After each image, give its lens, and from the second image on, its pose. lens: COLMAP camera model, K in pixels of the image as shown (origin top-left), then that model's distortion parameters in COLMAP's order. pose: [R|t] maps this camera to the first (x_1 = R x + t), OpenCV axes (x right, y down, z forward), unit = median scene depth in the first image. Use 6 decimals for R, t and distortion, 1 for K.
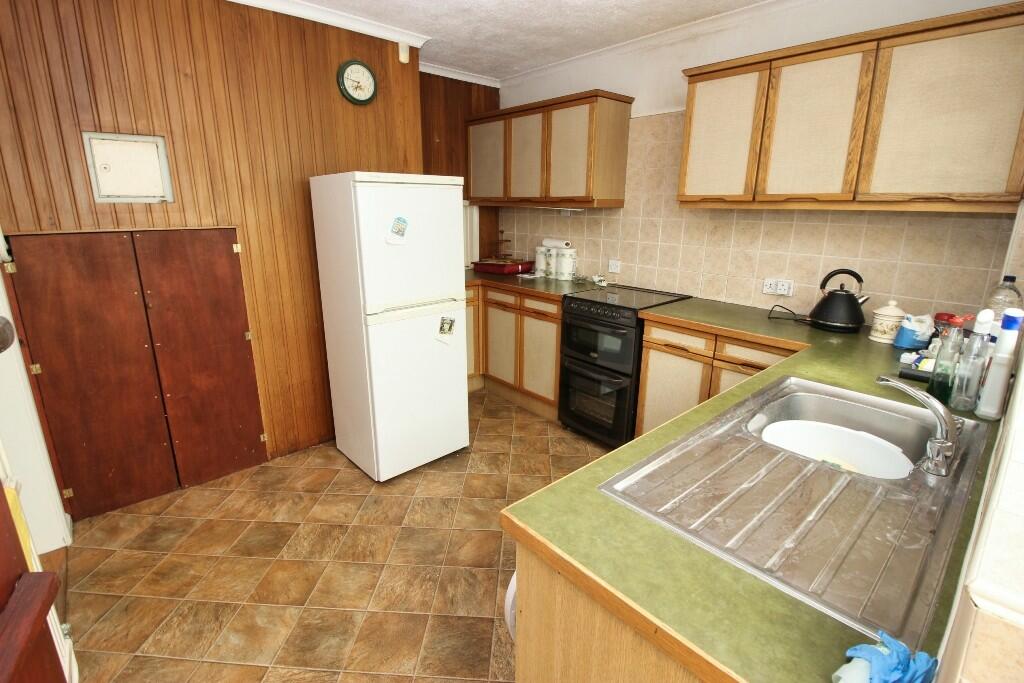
lens RADIAL K [[481.5, 0, 507.7], [0, 481.5, 335.0], [0, 0, 1]] dist [-0.003876, -0.002971]
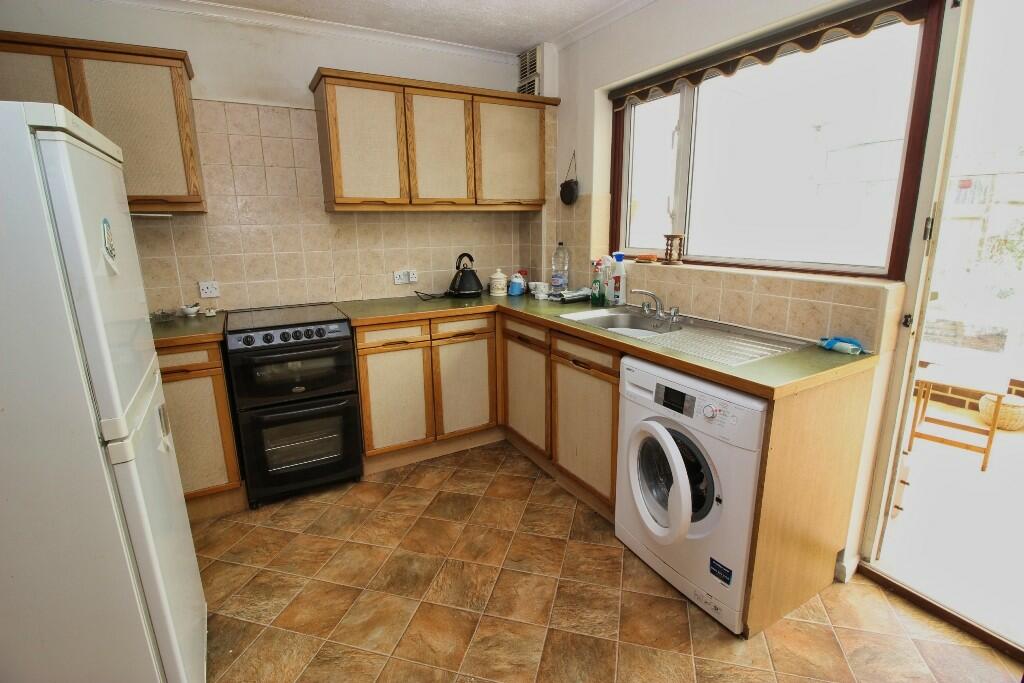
lens RADIAL K [[481.5, 0, 508.5], [0, 481.5, 336.3], [0, 0, 1]] dist [-0.003876, -0.002971]
pose [[0.192238, -0.236907, 0.952323, -0.628918], [0.269446, 0.945870, 0.180911, -0.118749], [-0.943633, 0.221821, 0.245666, 0.548034]]
